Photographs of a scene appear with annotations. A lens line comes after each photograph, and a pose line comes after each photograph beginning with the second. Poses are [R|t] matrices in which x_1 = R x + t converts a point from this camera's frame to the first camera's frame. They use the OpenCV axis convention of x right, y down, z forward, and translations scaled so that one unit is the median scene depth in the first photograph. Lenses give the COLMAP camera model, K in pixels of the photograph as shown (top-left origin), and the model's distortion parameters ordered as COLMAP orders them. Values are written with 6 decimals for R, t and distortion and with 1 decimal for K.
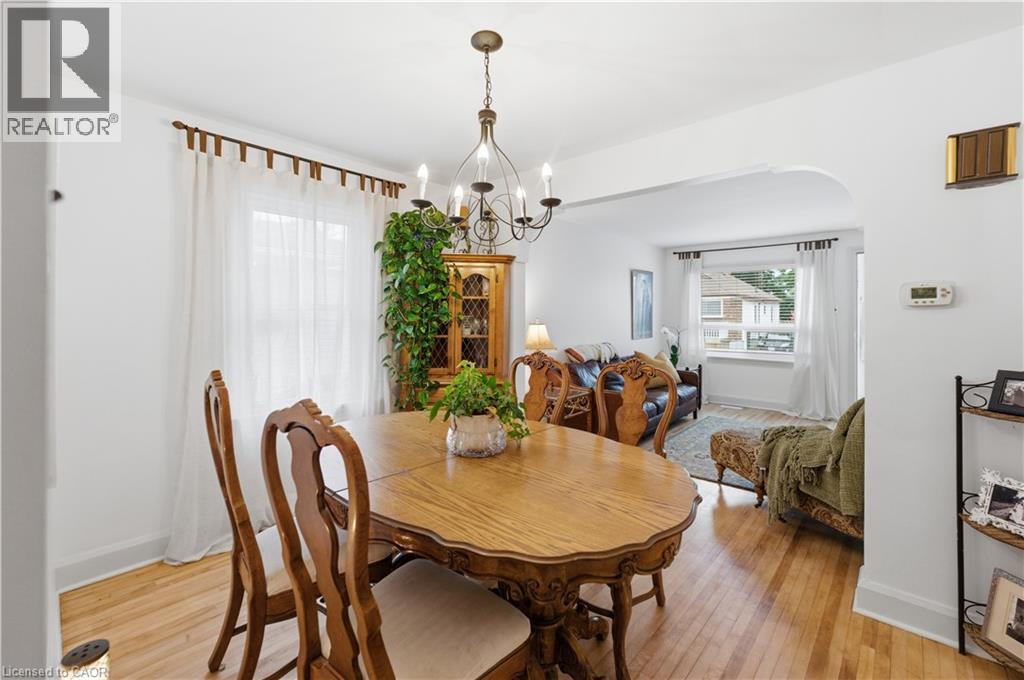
lens RADIAL K [[437.1, 0, 509.1], [0, 437.1, 320.3], [0, 0, 1]] dist [0.002979, 0.000893]
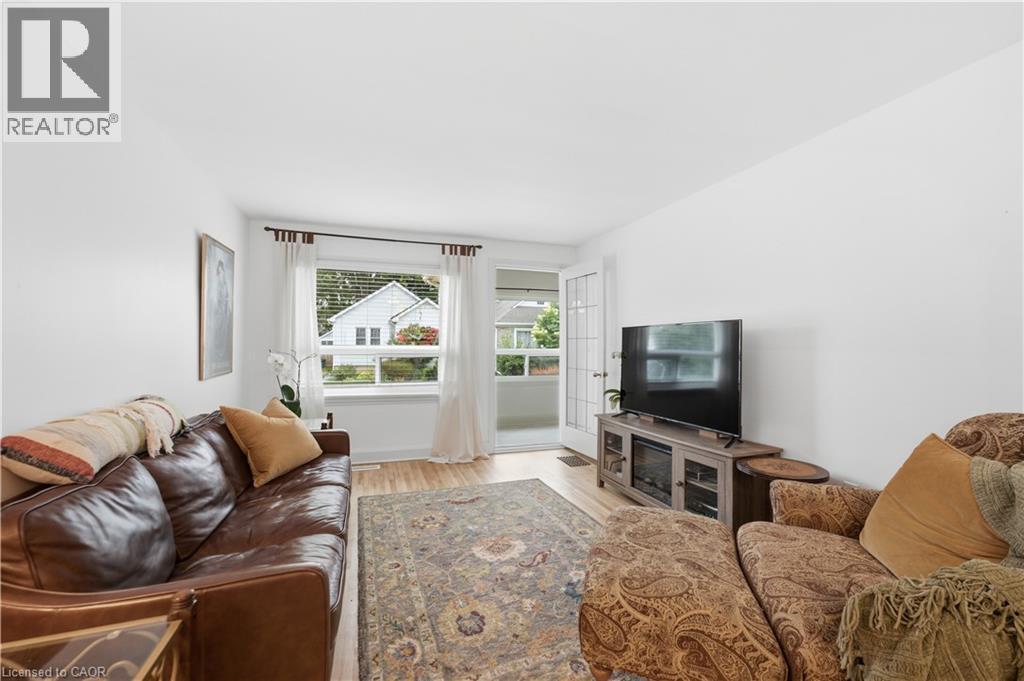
lens RADIAL K [[424.0, 0, 515.3], [0, 424.0, 332.3], [0, 0, 1]] dist [-0.025747, 0.021397]
pose [[0.473971, 0.023522, 0.880226, 0.045347], [0.009167, 0.999457, -0.031645, 0.009921], [-0.880493, 0.023067, 0.473498, 0.526108]]
